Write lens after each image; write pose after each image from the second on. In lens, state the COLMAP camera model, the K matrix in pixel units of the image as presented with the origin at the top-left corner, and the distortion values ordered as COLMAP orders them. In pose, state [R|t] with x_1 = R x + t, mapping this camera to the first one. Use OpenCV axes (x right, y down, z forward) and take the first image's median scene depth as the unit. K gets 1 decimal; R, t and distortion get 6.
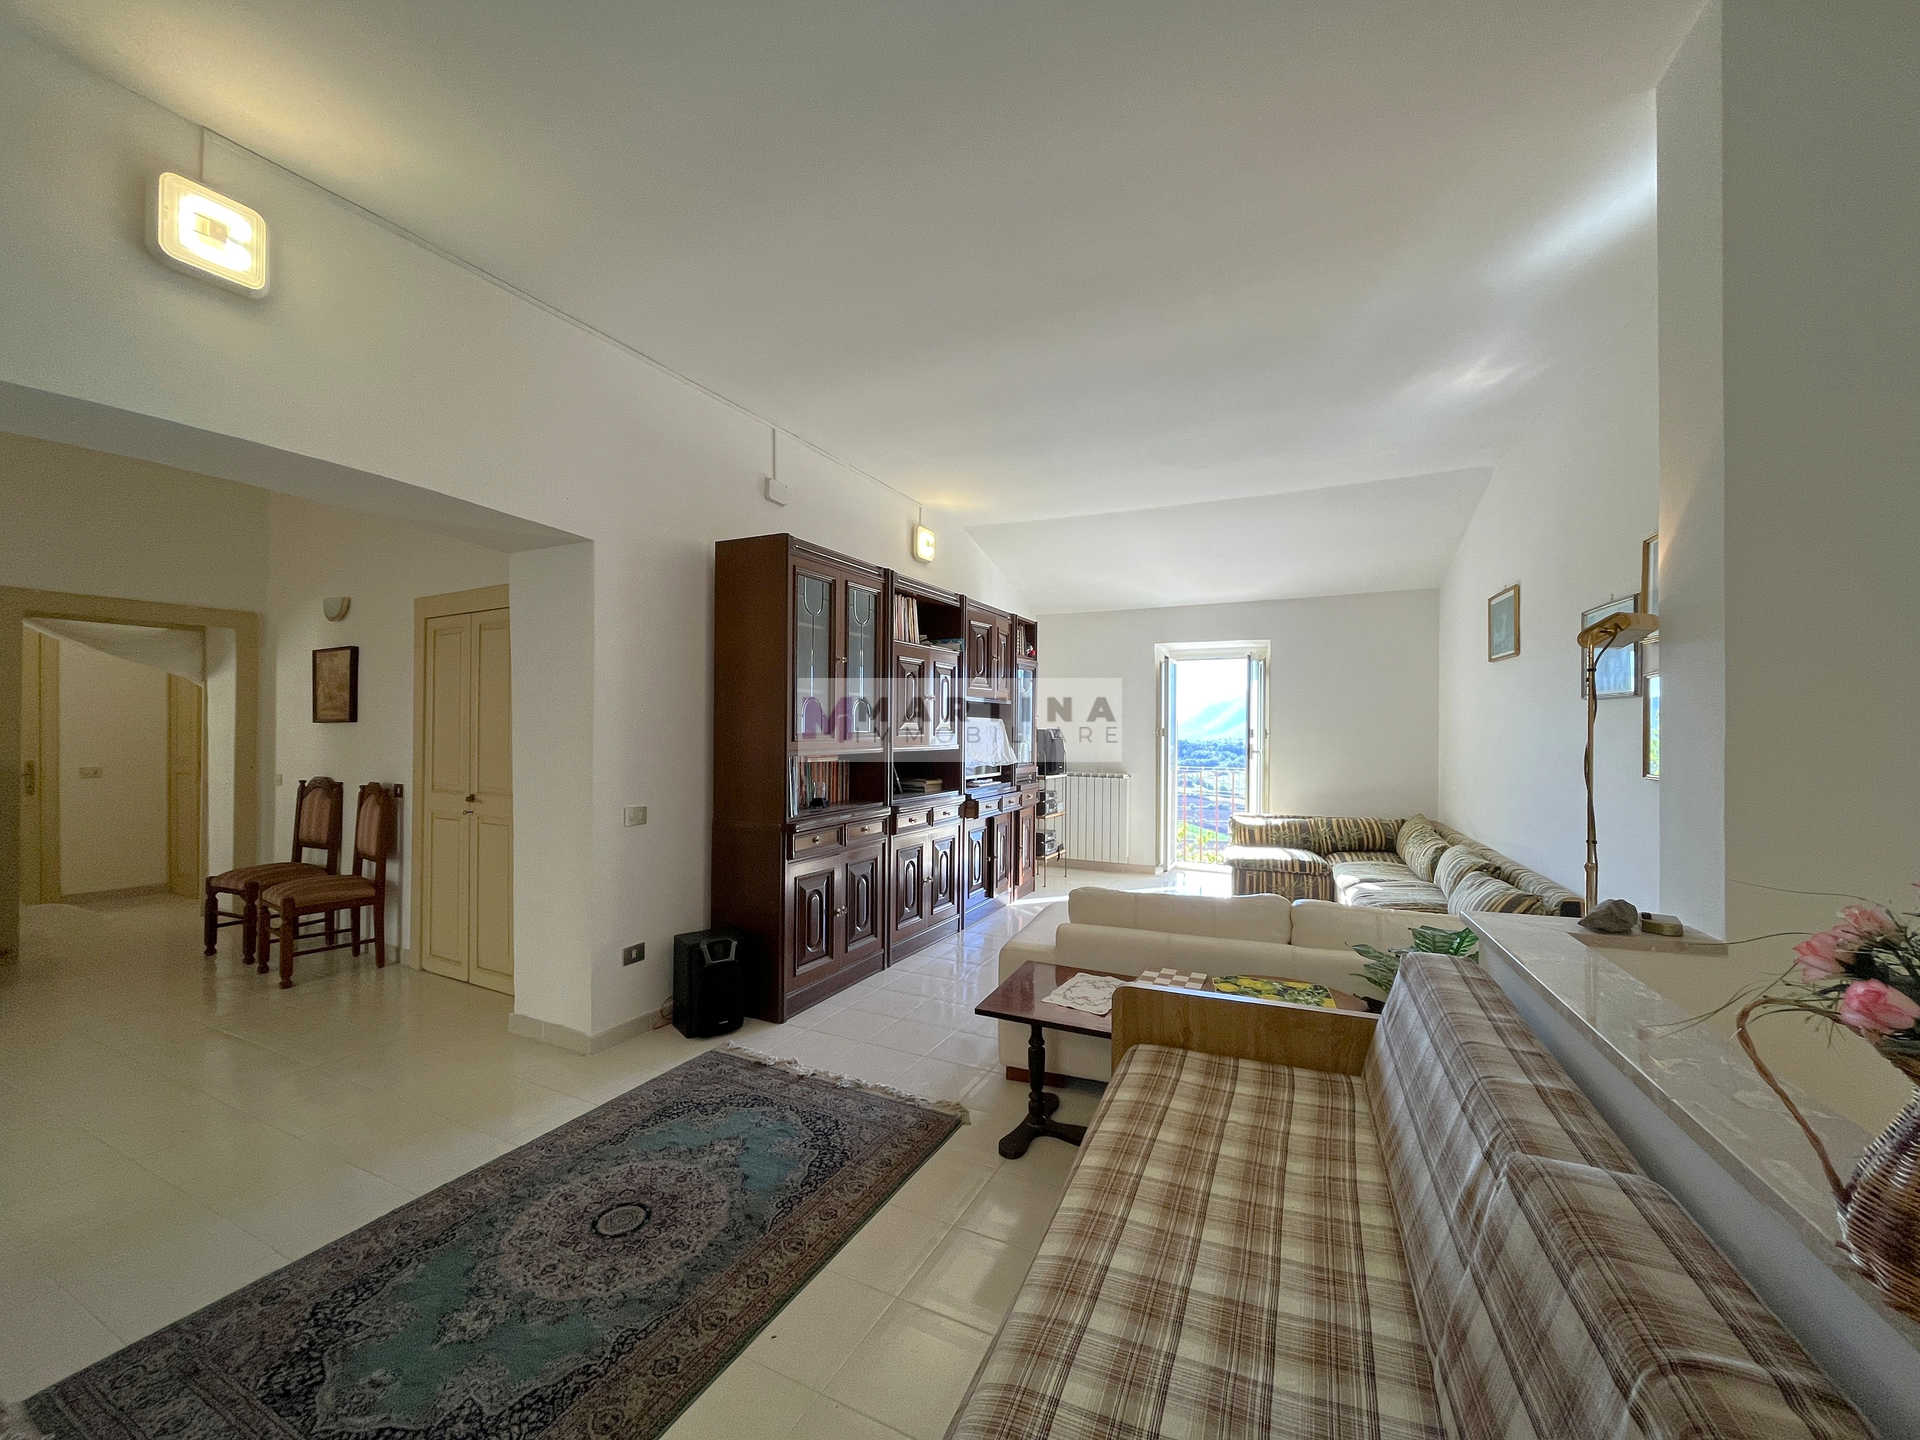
lens RADIAL K [[771.0, 0, 960.0], [0, 771.0, 720.0], [0, 0, 1]] dist [-0.002362, -0.000044]
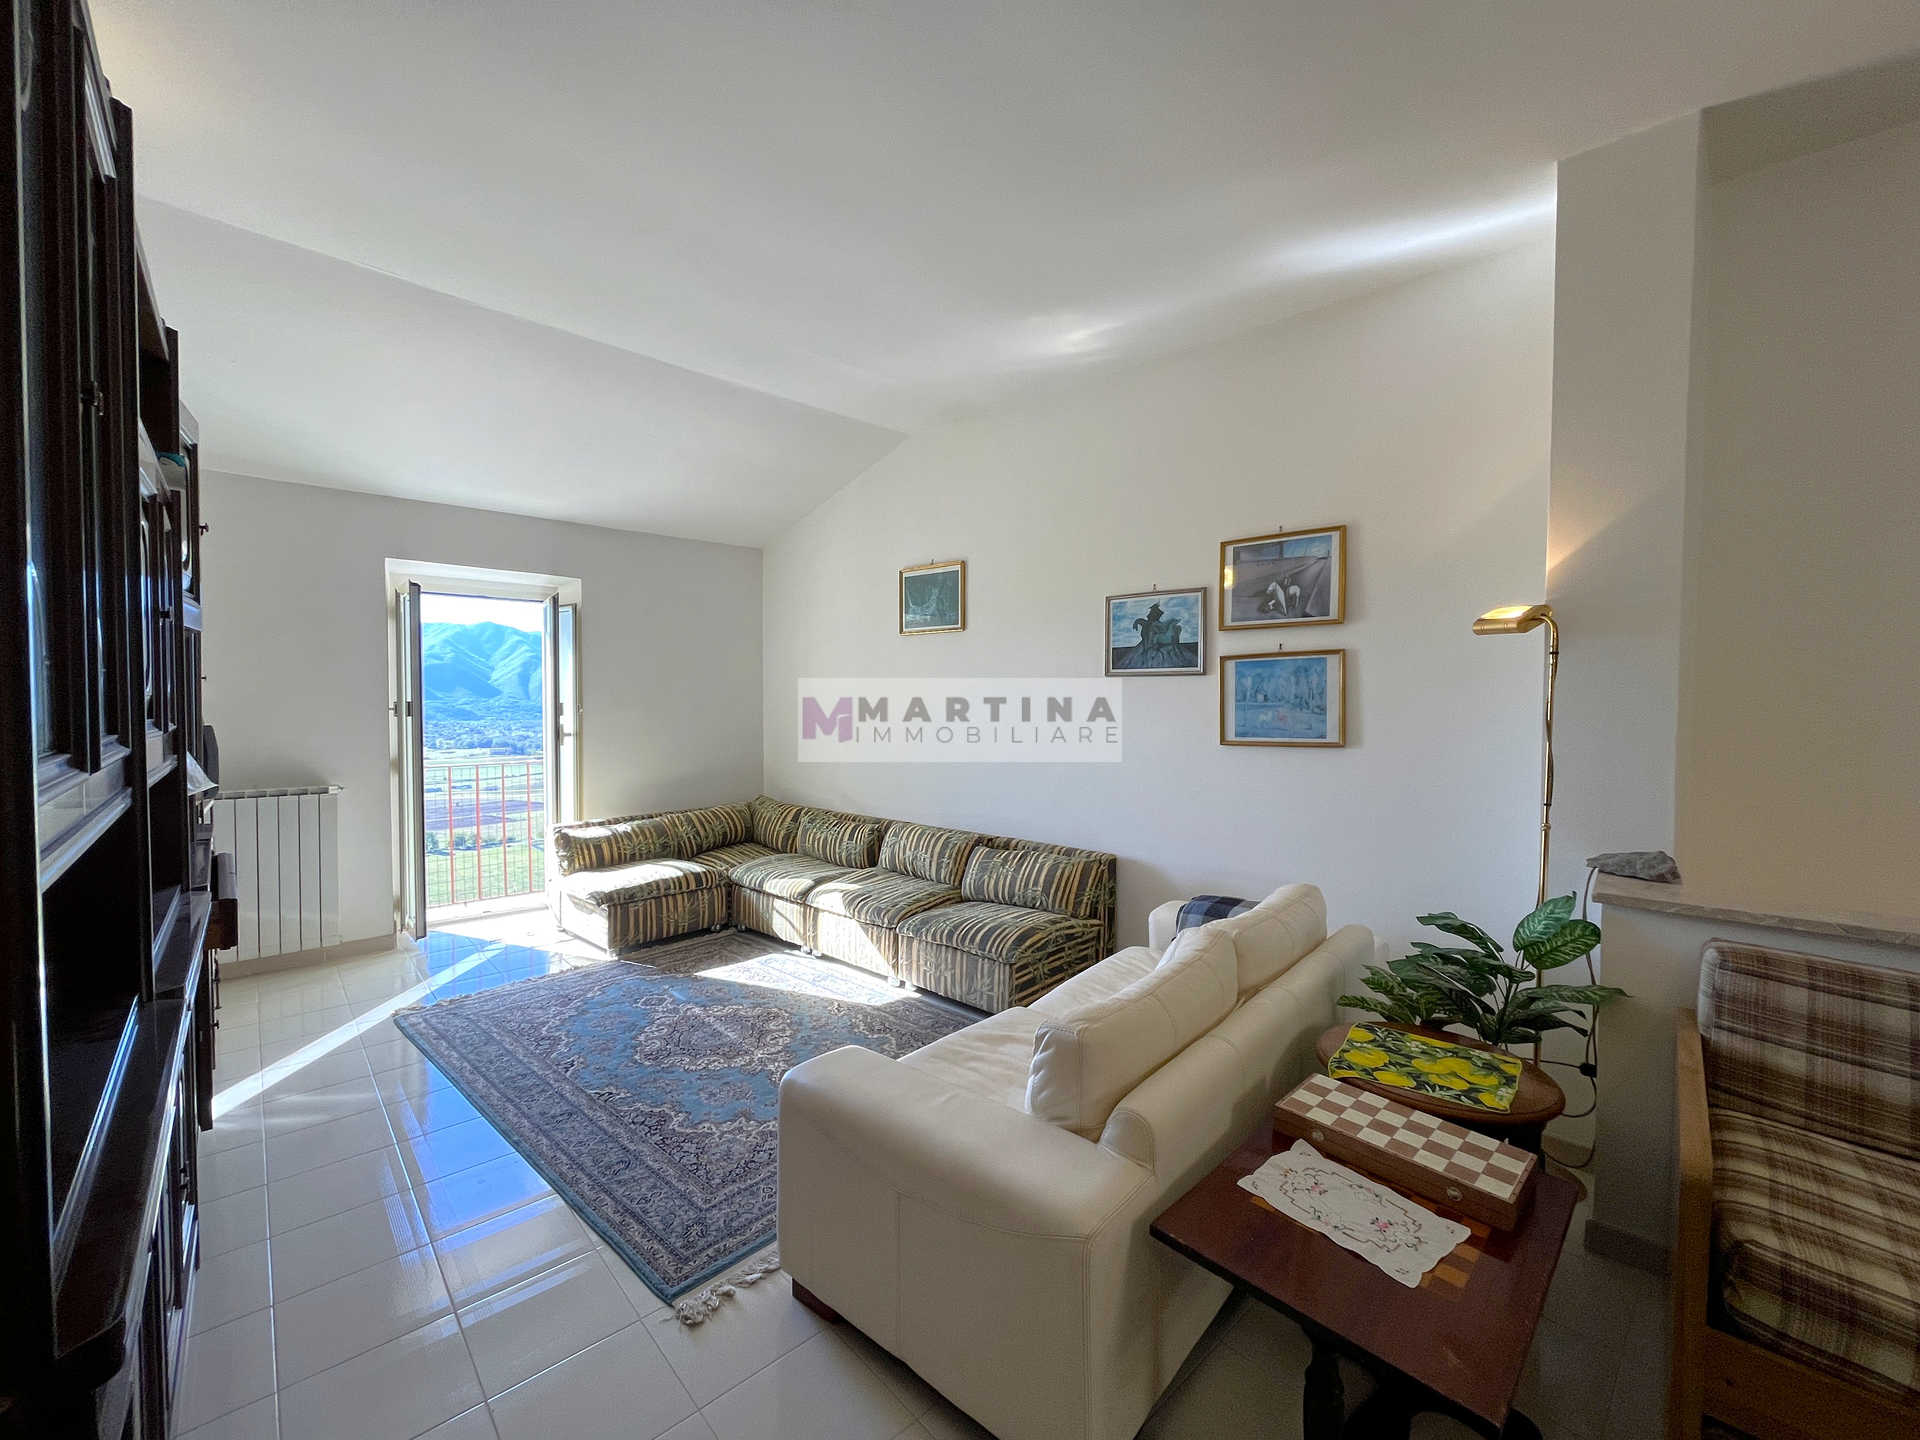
lens RADIAL K [[774.8, 0, 965.8], [0, 774.8, 724.4], [0, 0, 1]] dist [-0.000509, 0.000371]
pose [[0.346163, -0.031604, 0.937642, -0.246145], [-0.010702, 0.999234, 0.037631, 0.002068], [-0.938113, -0.023061, 0.345560, 0.638903]]
